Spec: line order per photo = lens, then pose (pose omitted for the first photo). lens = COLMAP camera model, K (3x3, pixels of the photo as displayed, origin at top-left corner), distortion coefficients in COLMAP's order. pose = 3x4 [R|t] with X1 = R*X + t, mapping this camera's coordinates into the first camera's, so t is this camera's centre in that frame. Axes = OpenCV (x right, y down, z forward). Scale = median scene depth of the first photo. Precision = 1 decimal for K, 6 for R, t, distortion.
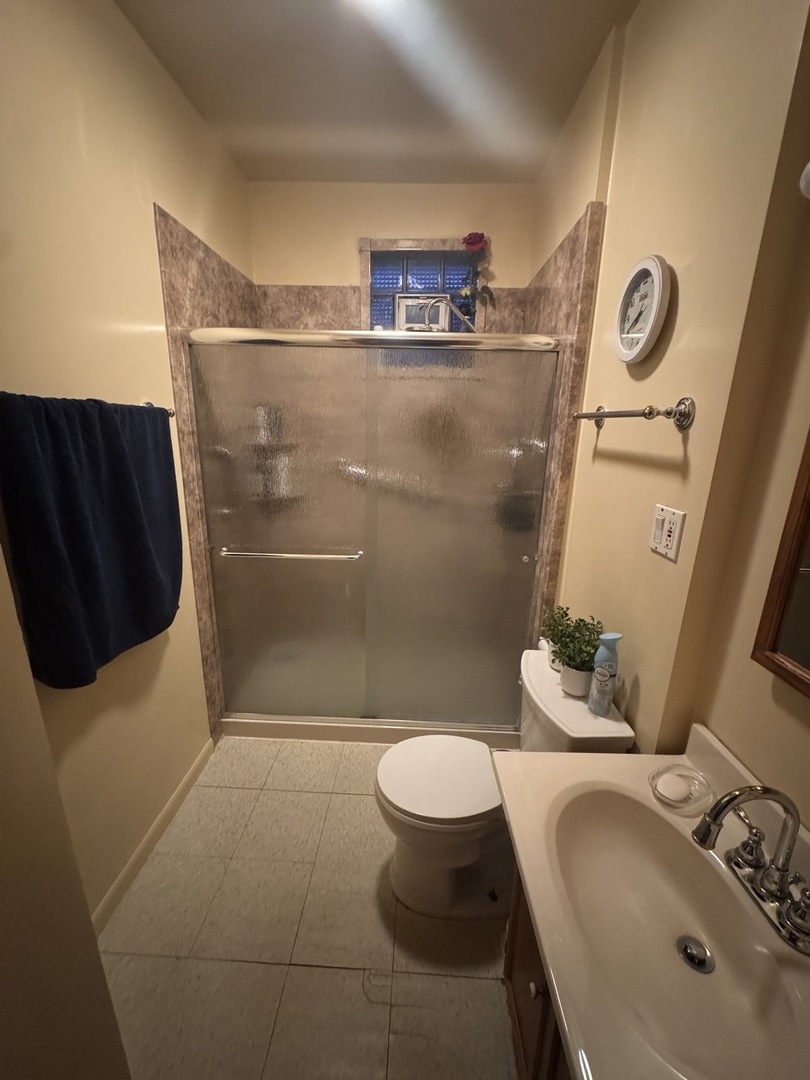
lens RADIAL K [[431.9, 0, 401.7], [0, 431.9, 537.4], [0, 0, 1]] dist [-0.000570, 0.000767]
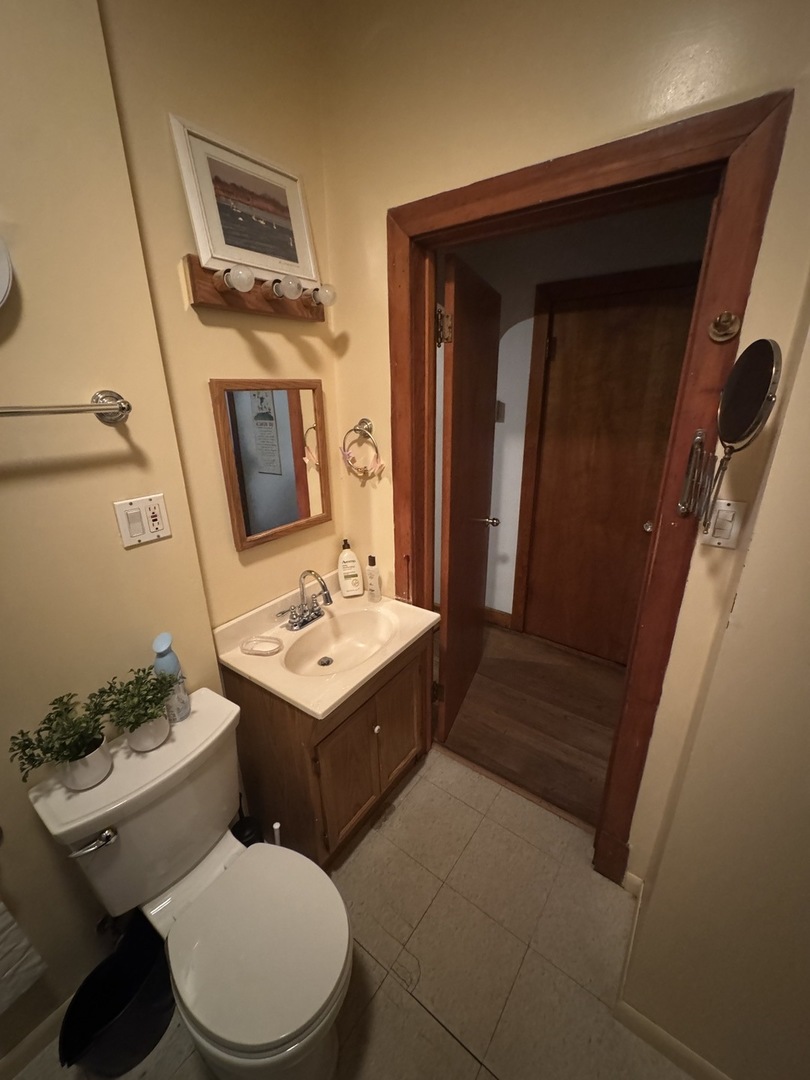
lens RADIAL K [[431.9, 0, 406.6], [0, 431.9, 540.1], [0, 0, 1]] dist [-0.000570, 0.000767]
pose [[-0.830345, -0.198175, 0.520820, -0.480625], [0.139006, 0.831419, 0.537978, -0.460656], [-0.539634, 0.519104, -0.662817, 1.418401]]
